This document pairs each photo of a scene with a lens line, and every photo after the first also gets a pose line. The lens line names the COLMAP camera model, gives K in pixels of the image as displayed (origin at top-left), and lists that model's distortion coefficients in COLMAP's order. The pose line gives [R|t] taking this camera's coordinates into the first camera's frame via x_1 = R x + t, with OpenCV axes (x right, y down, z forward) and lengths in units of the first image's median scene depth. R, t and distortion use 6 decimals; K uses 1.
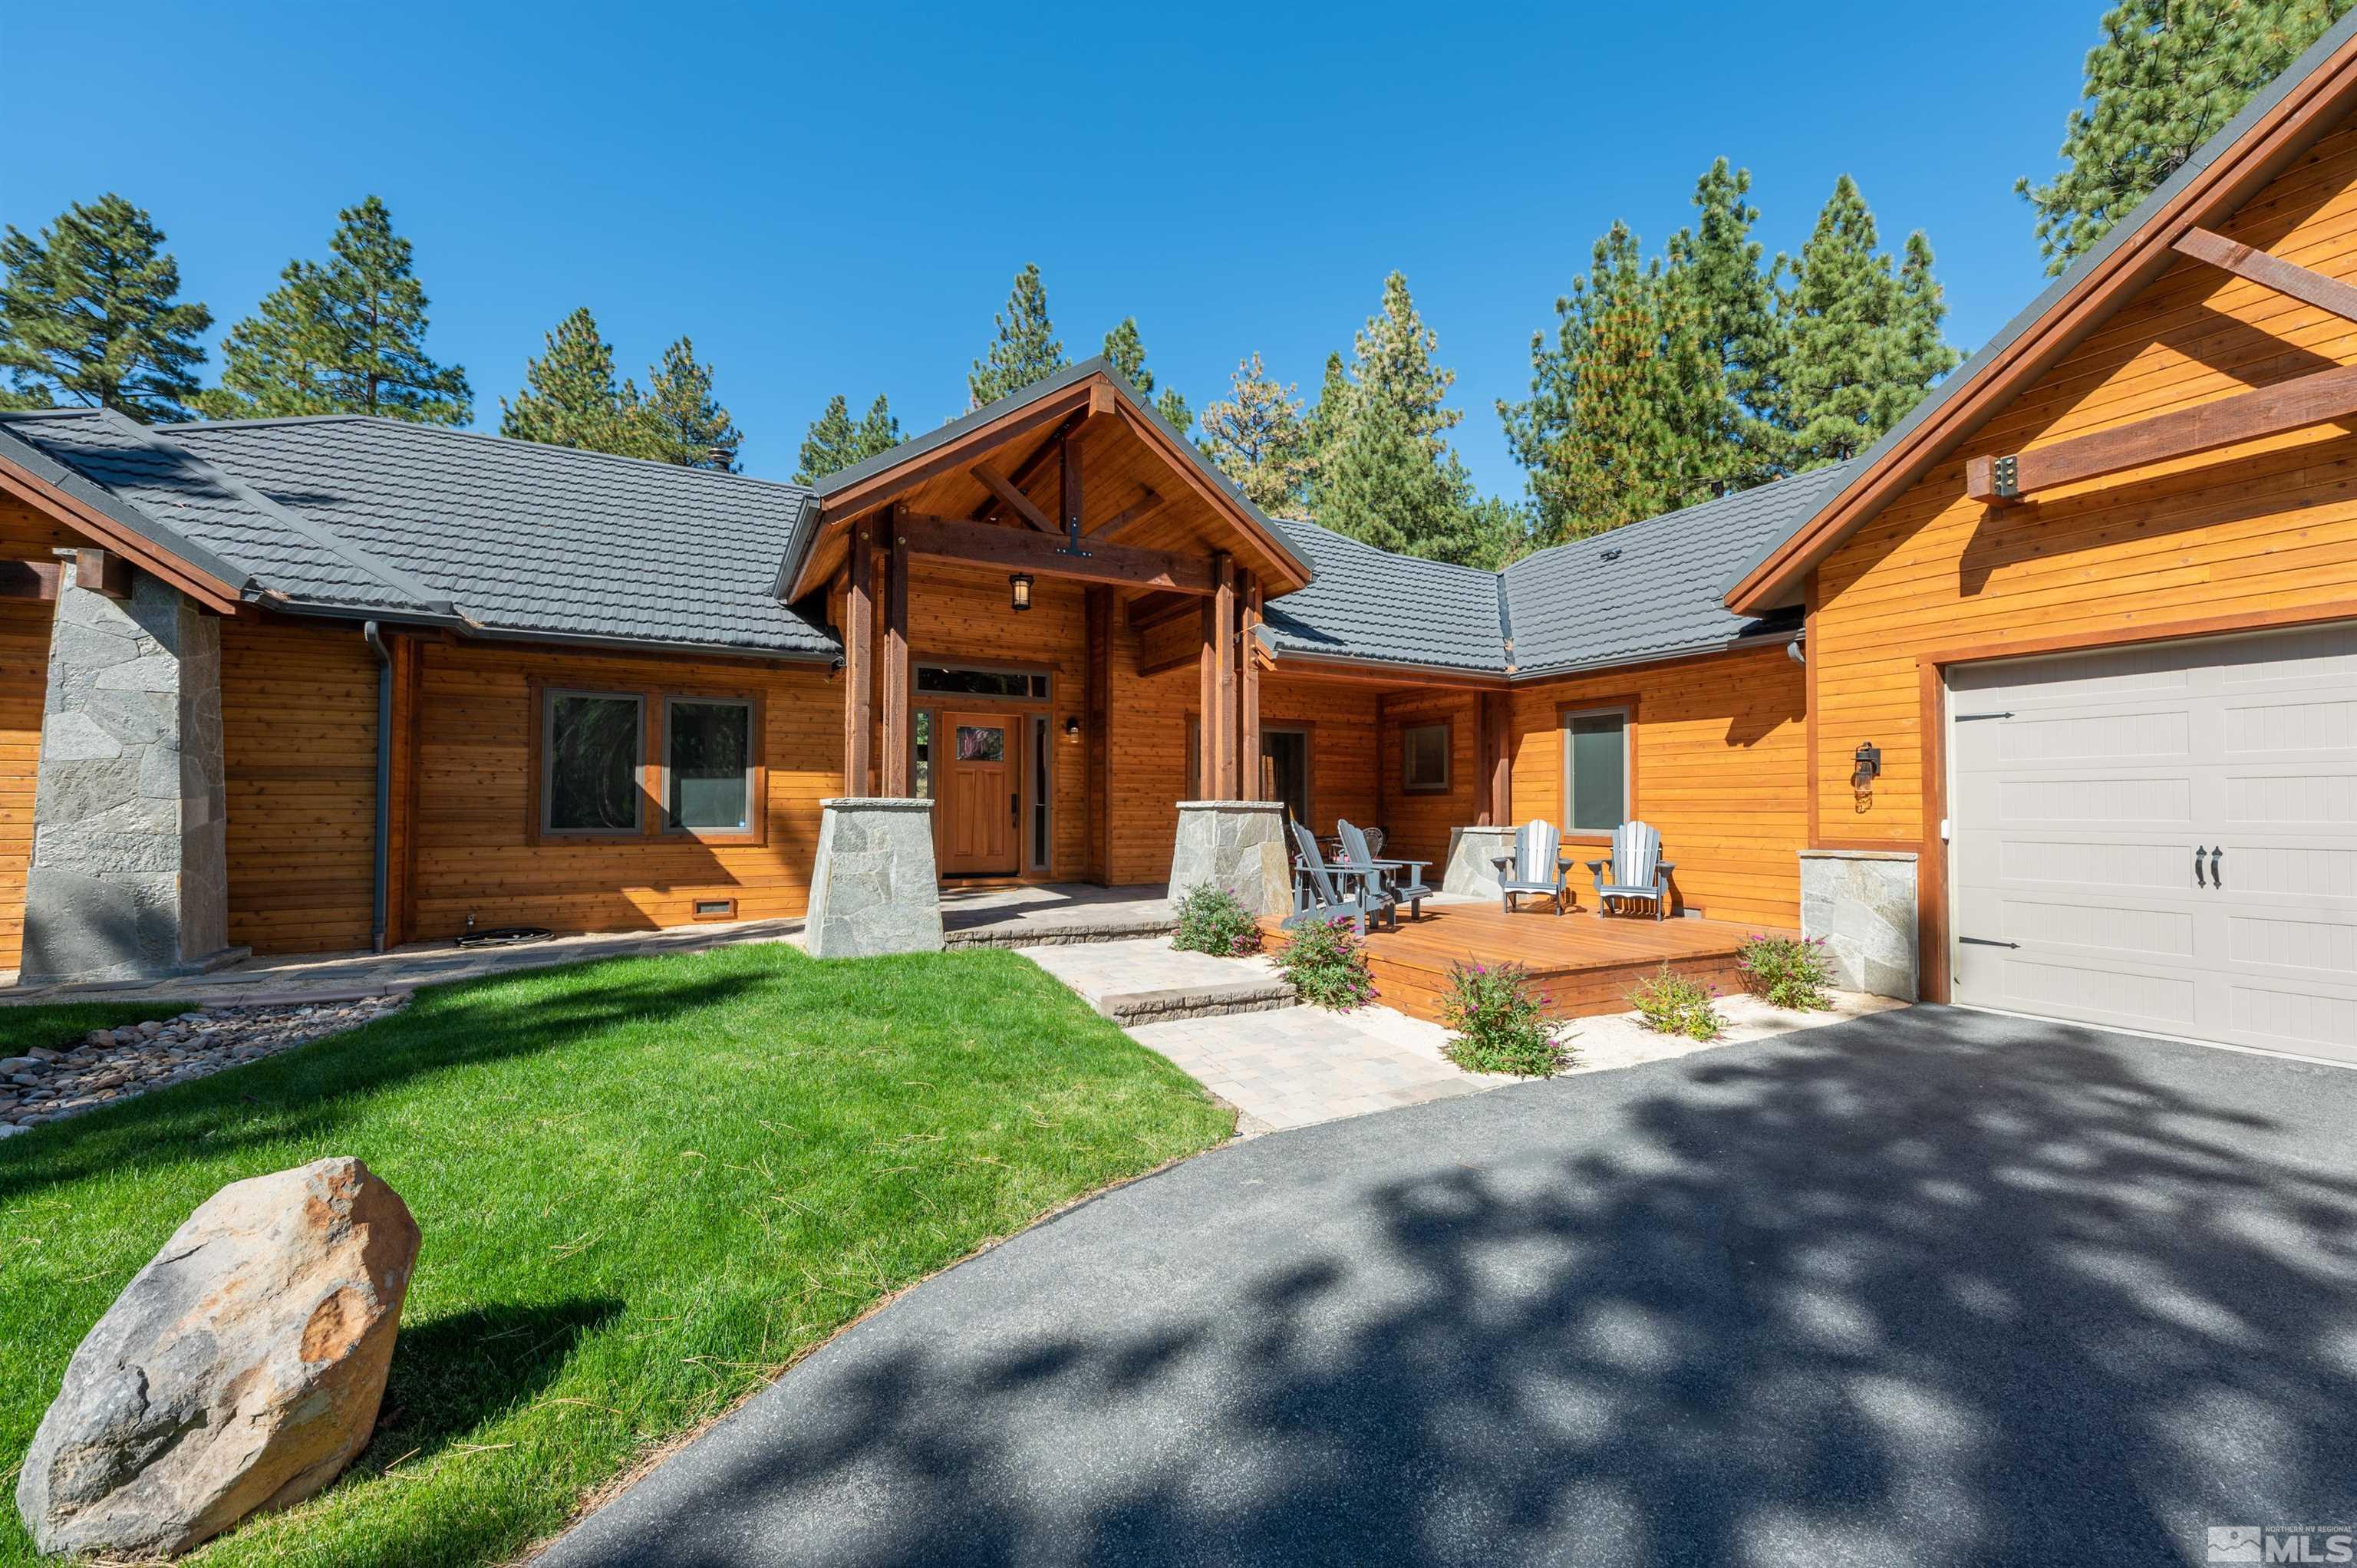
lens RADIAL K [[943.5, 0, 1187.6], [0, 943.5, 791.5], [0, 0, 1]] dist [0.006614, -0.002906]
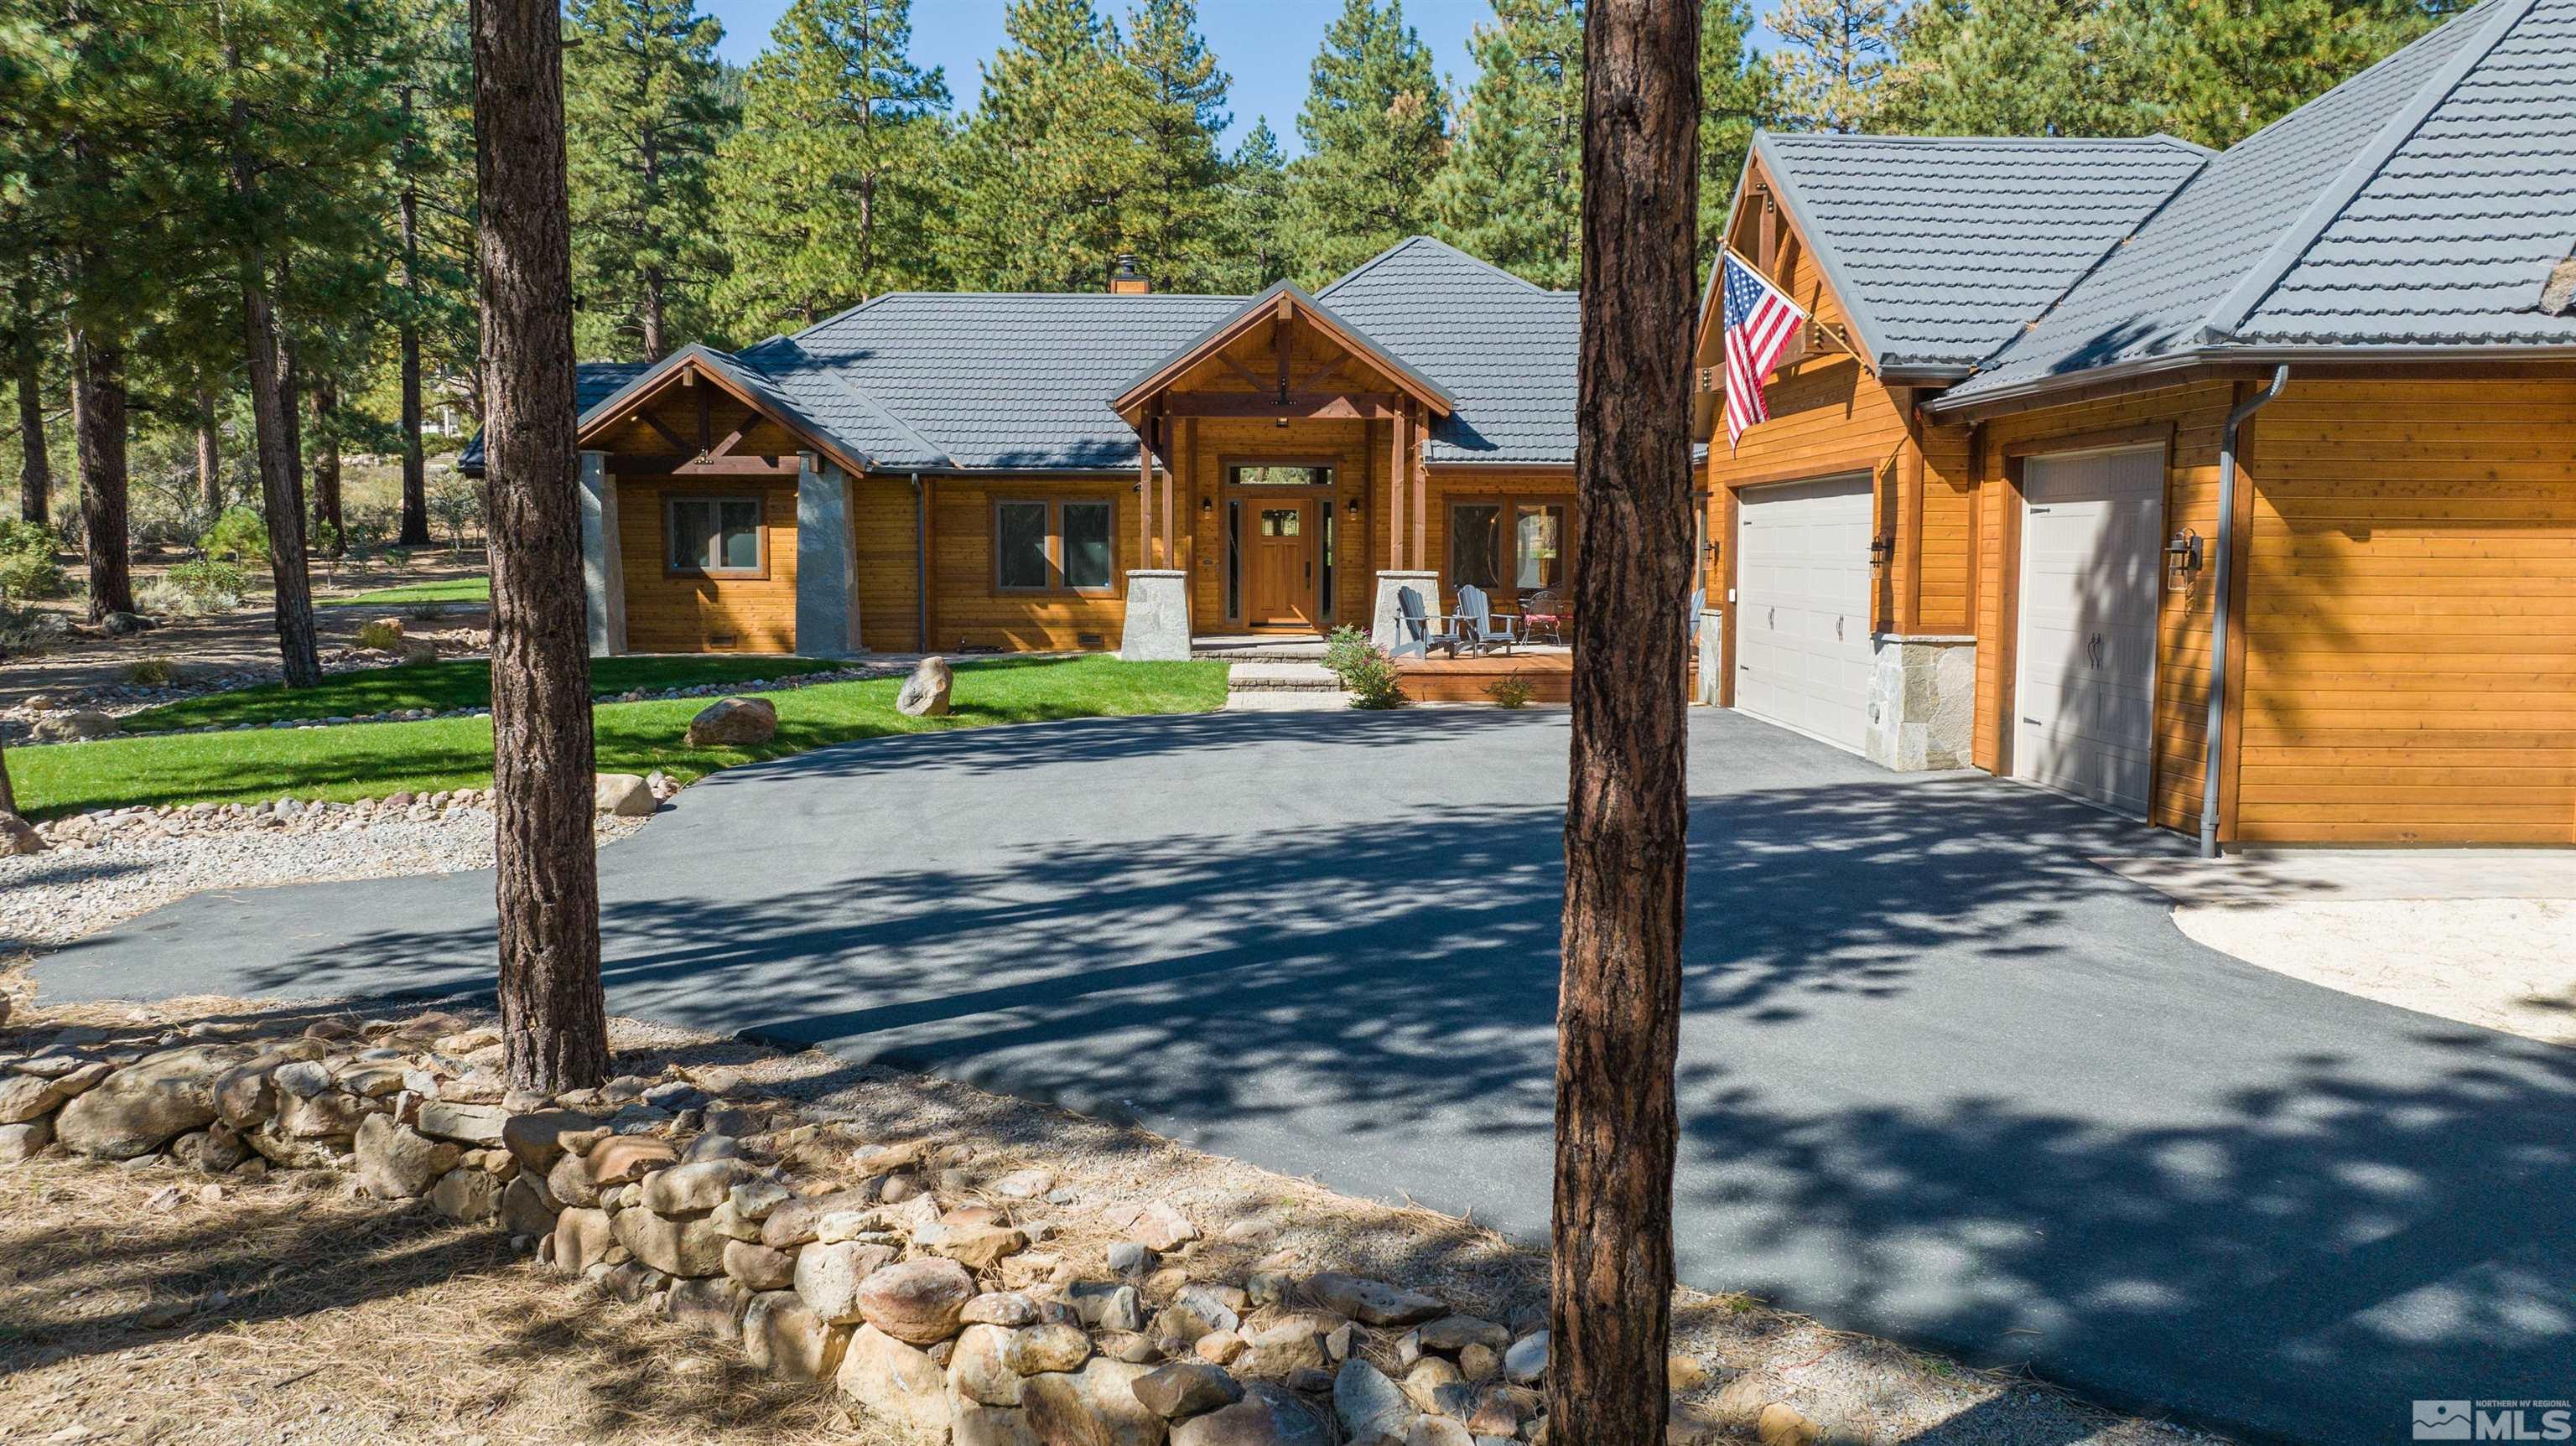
lens RADIAL K [[1787.9, 0, 1282.0], [0, 1787.9, 734.3], [0, 0, 1]] dist [-0.012978, -0.006654]
pose [[0.889868, 0.046597, -0.453833, 1.029089], [0.008861, 0.992817, 0.119311, -0.061654], [0.456133, -0.110193, 0.883063, -1.346557]]
